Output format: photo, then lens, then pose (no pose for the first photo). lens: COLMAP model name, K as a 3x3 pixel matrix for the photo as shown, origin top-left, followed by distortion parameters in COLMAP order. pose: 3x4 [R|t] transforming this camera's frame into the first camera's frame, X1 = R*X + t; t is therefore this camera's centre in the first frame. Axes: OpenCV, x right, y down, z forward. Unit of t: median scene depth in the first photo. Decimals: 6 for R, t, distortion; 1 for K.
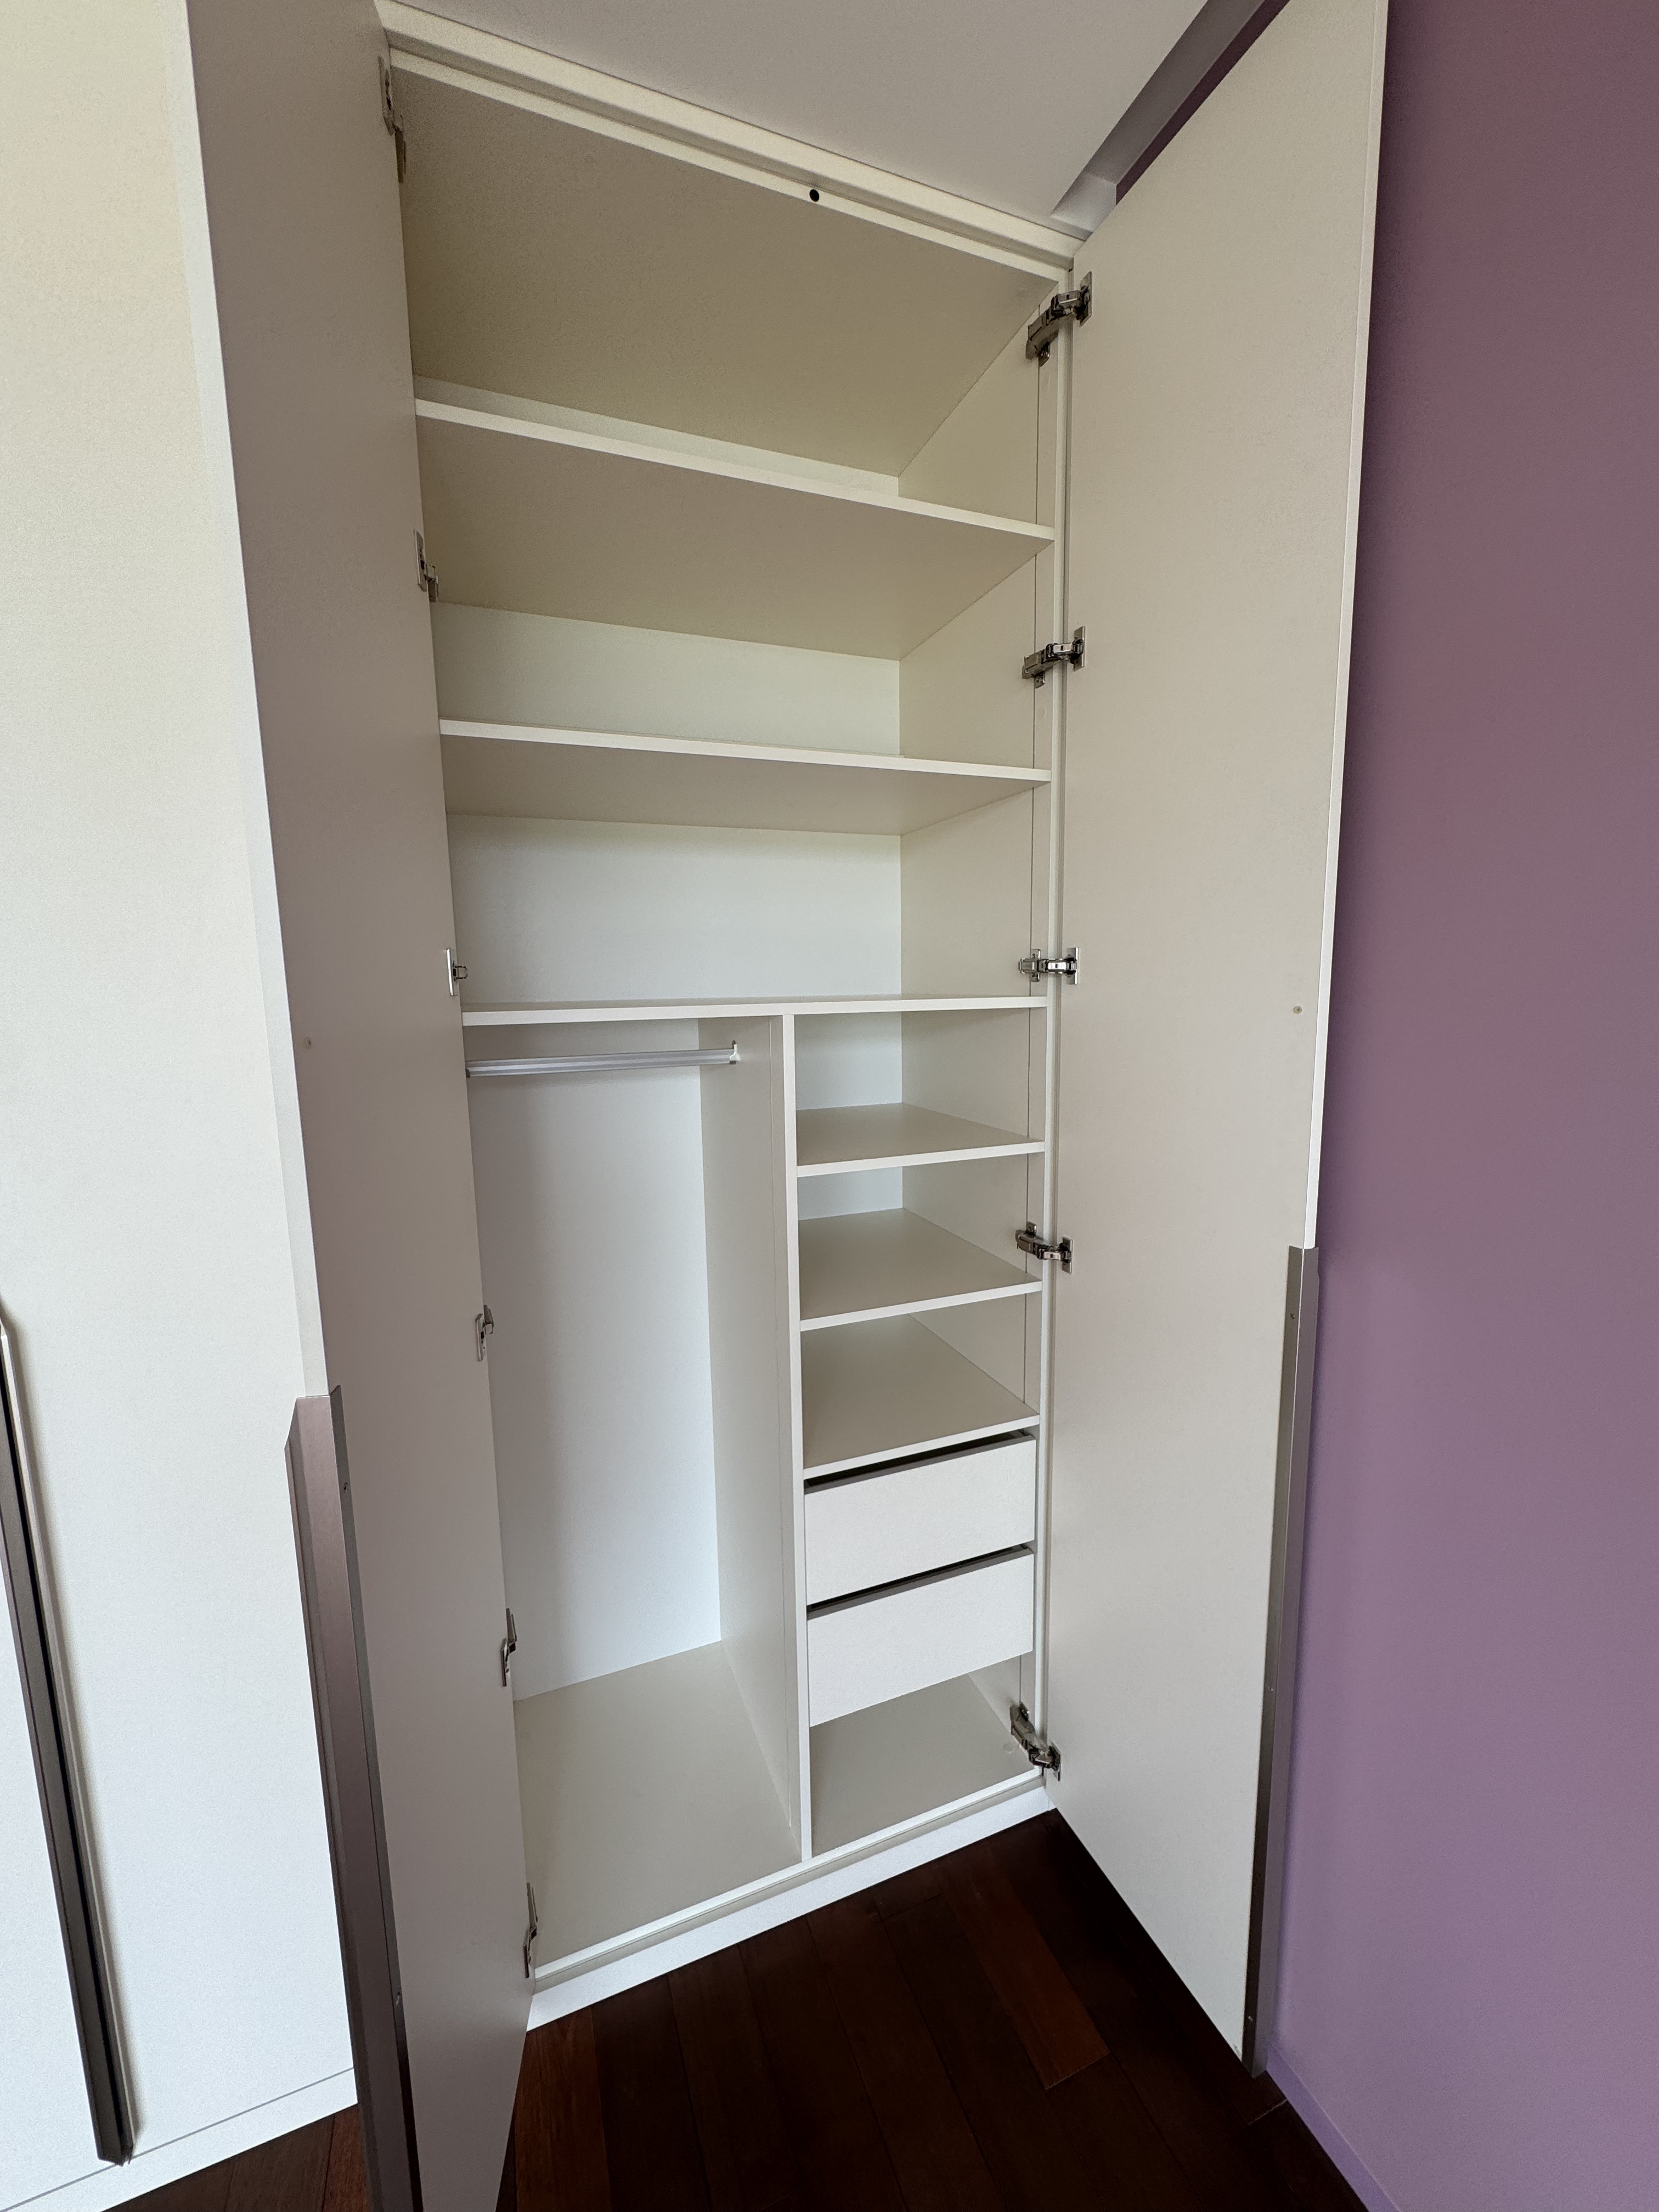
lens RADIAL K [[880.1, 0, 829.2], [0, 880.1, 1104.9], [0, 0, 1]] dist [-0.003559, 0.000830]
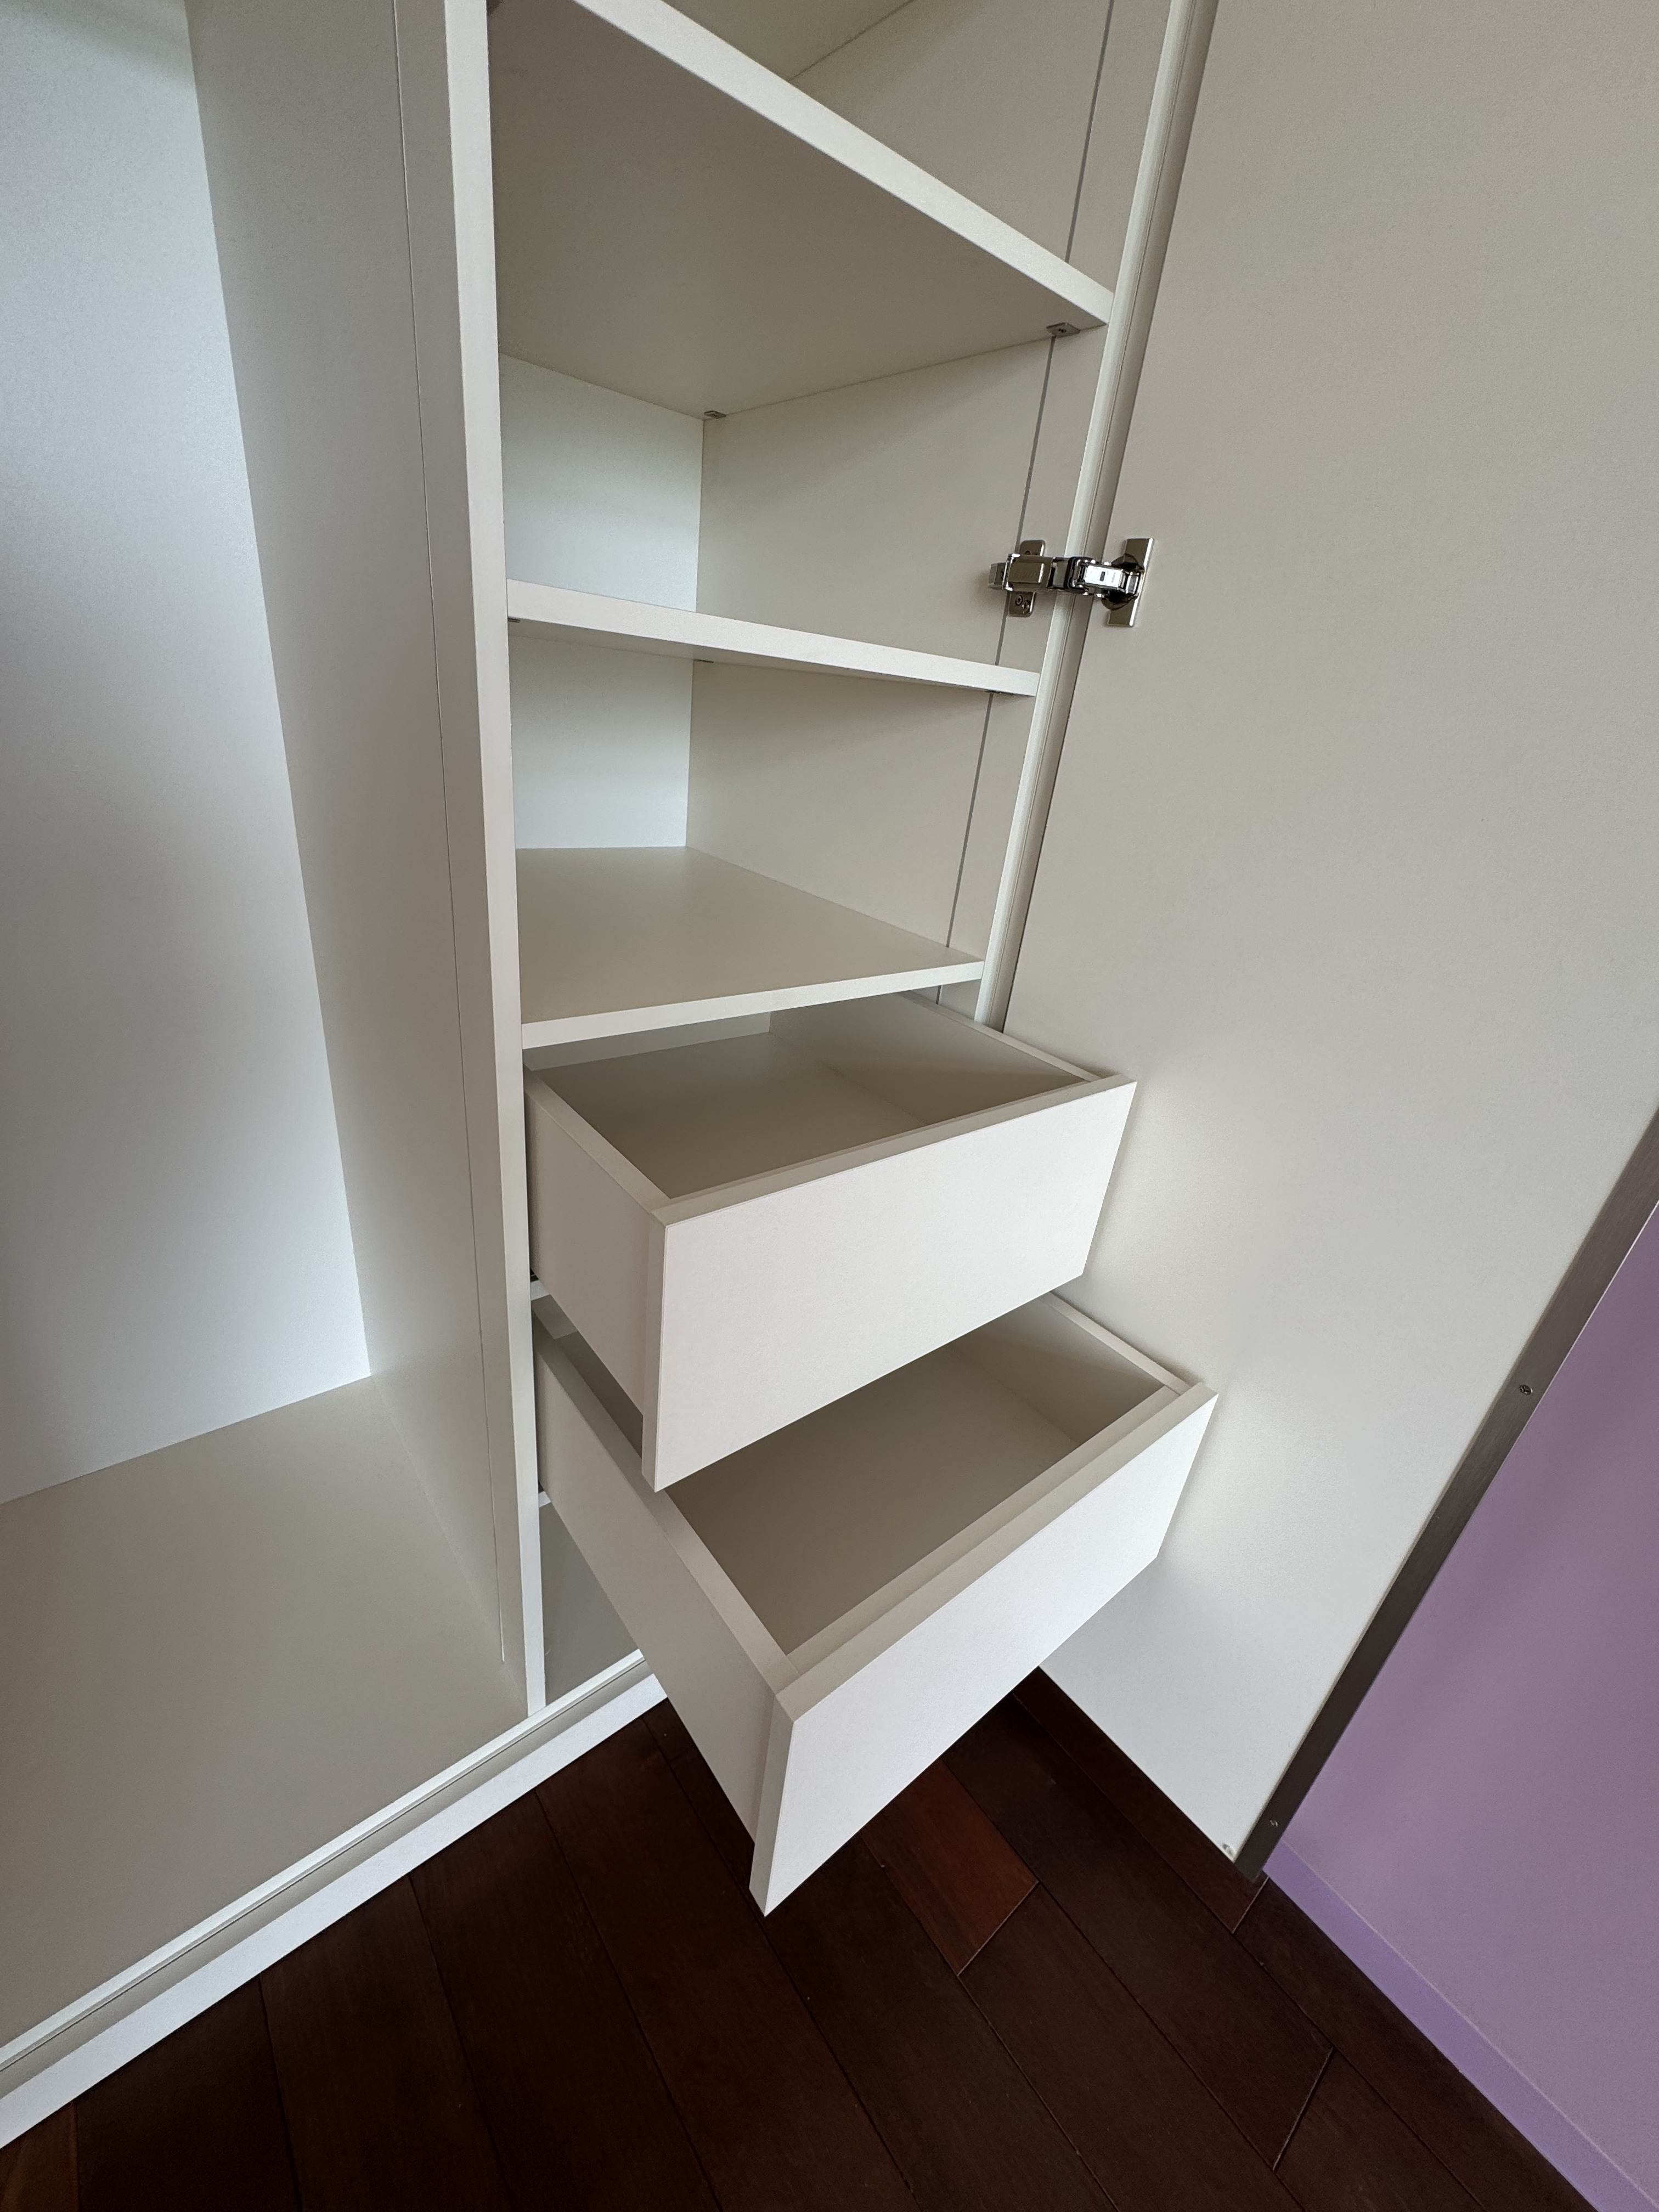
lens RADIAL K [[880.1, 0, 825.2], [0, 880.1, 1107.7], [0, 0, 1]] dist [-0.003559, 0.000830]
pose [[0.946661, -0.015298, 0.321868, -0.028923], [-0.086254, 0.950392, 0.298856, 0.332962], [-0.310473, -0.310678, 0.898379, 0.610814]]
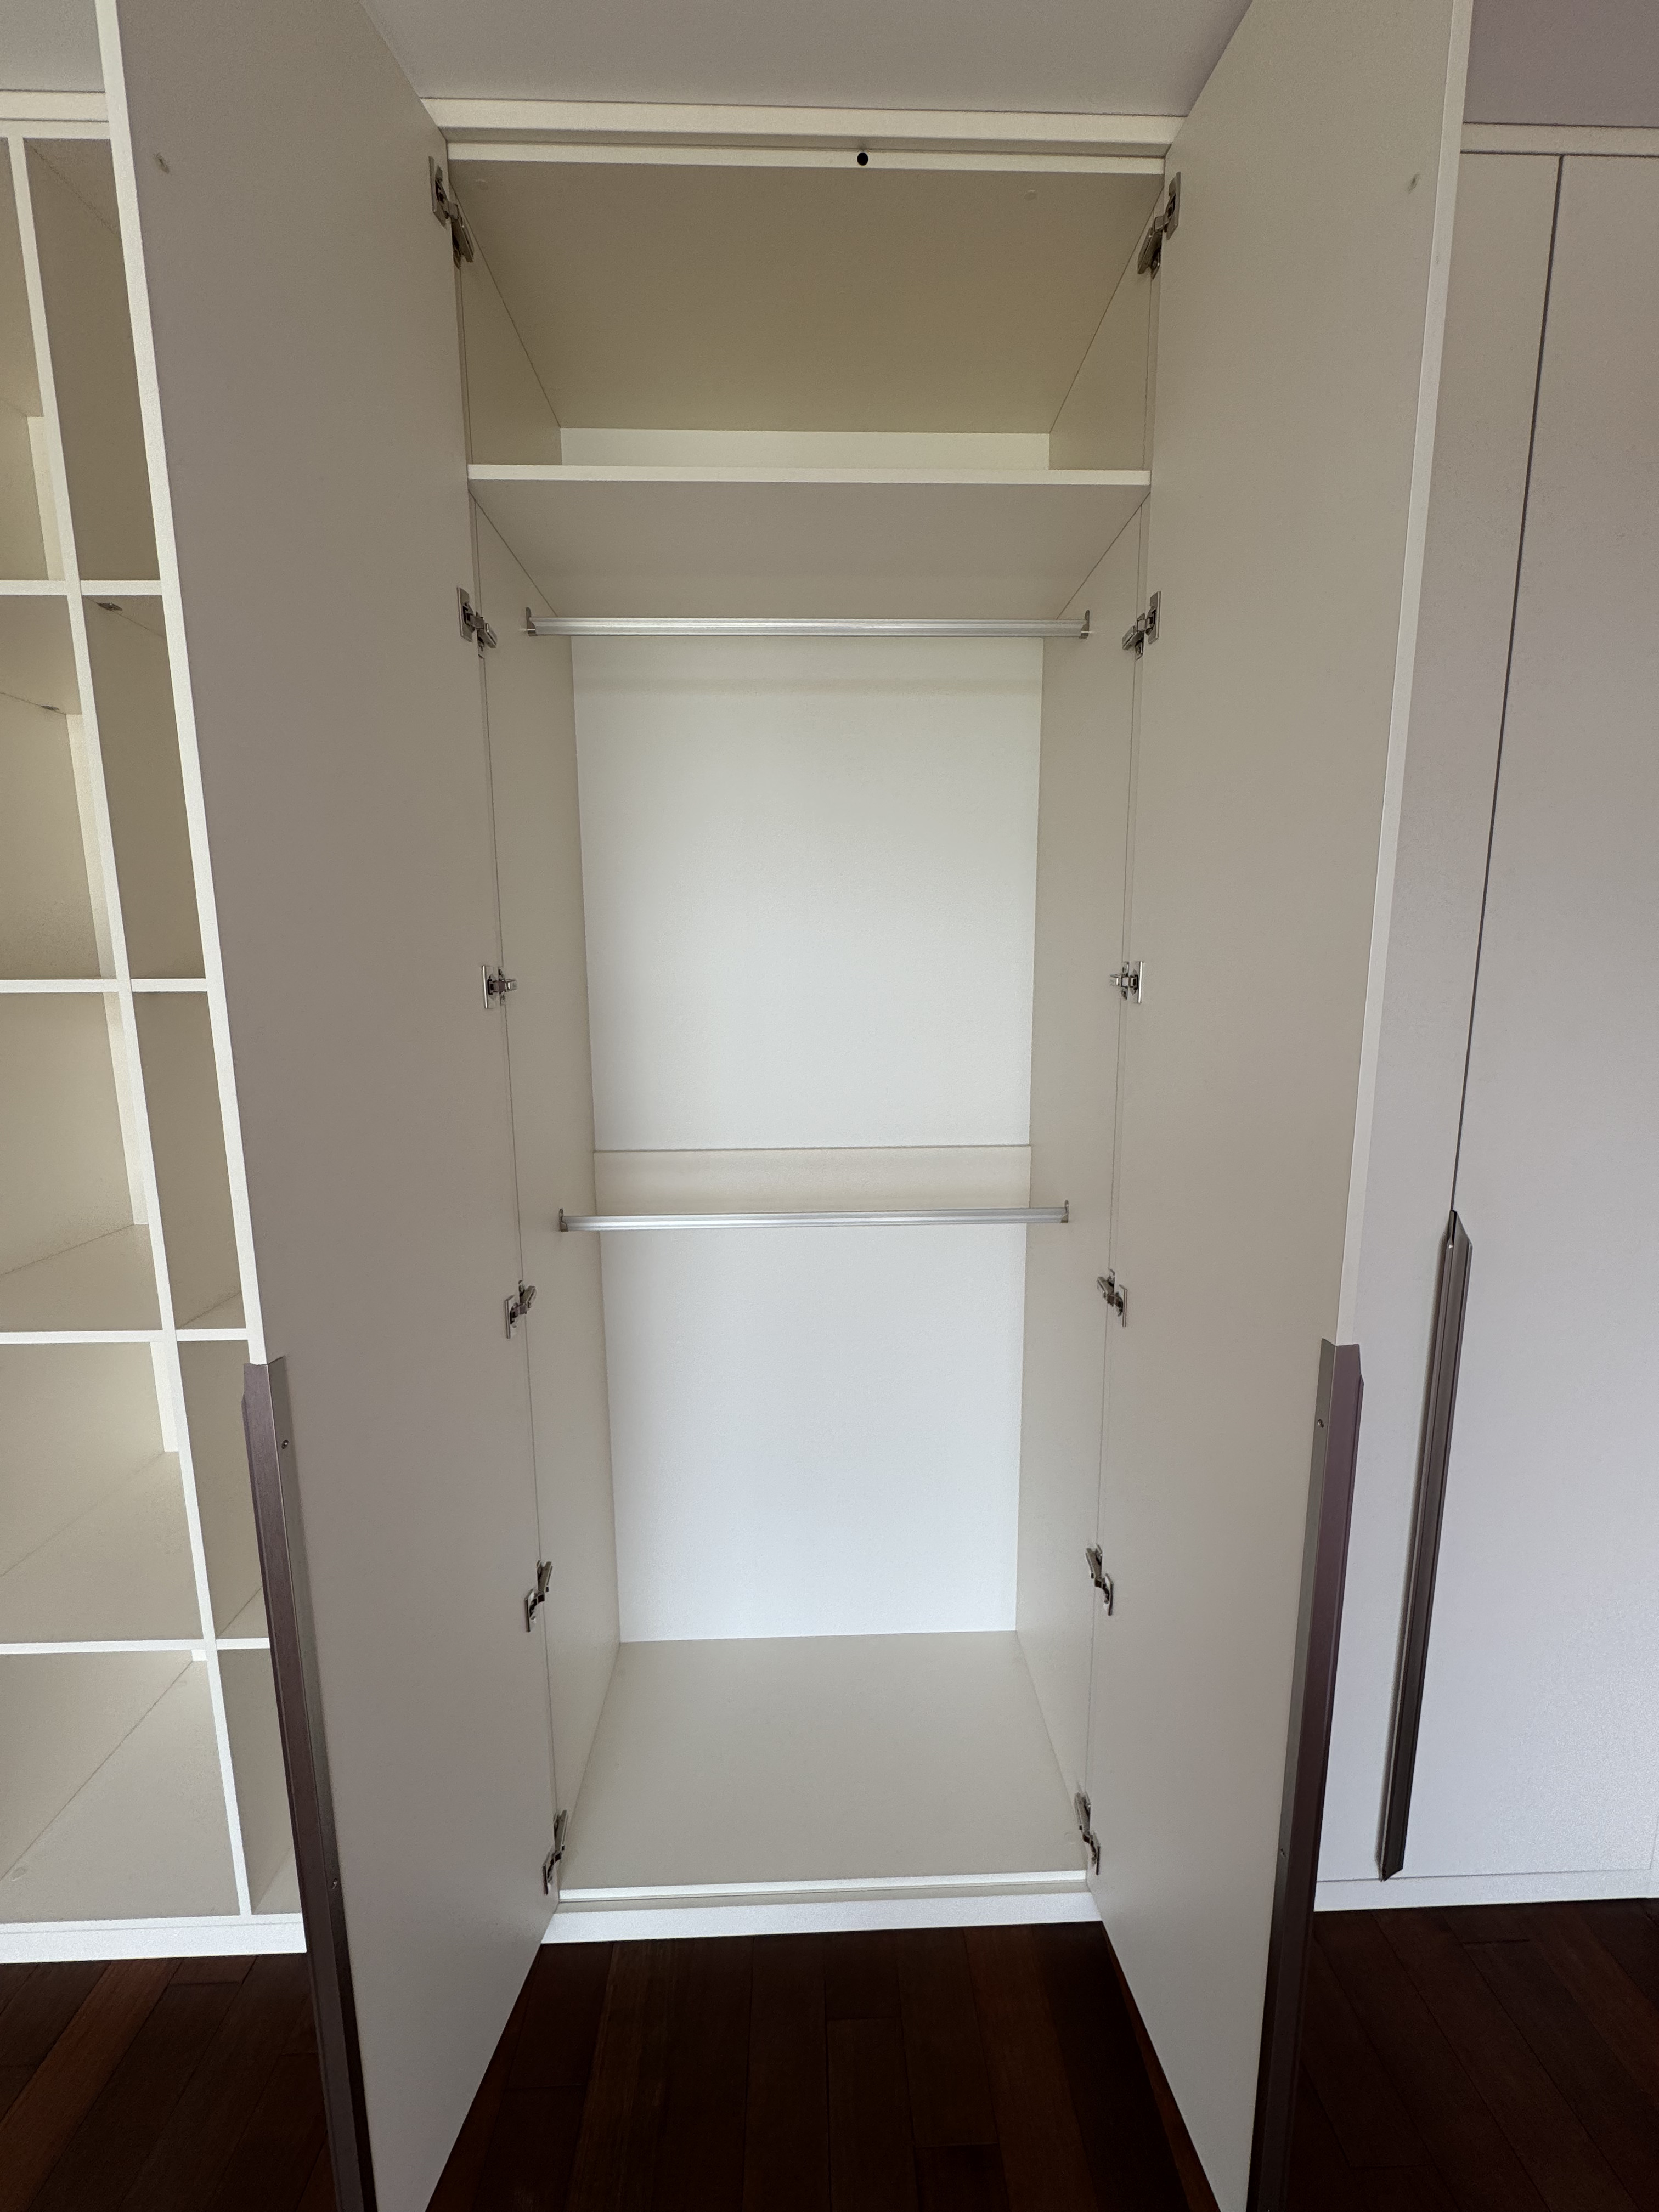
lens RADIAL K [[880.1, 0, 820.5], [0, 880.1, 1107.1], [0, 0, 1]] dist [-0.003559, 0.000830]
pose [[0.940923, 0.062950, -0.332718, 0.270033], [-0.056201, 0.997972, 0.029882, -0.045049], [0.333924, -0.009418, 0.942553, 0.079687]]
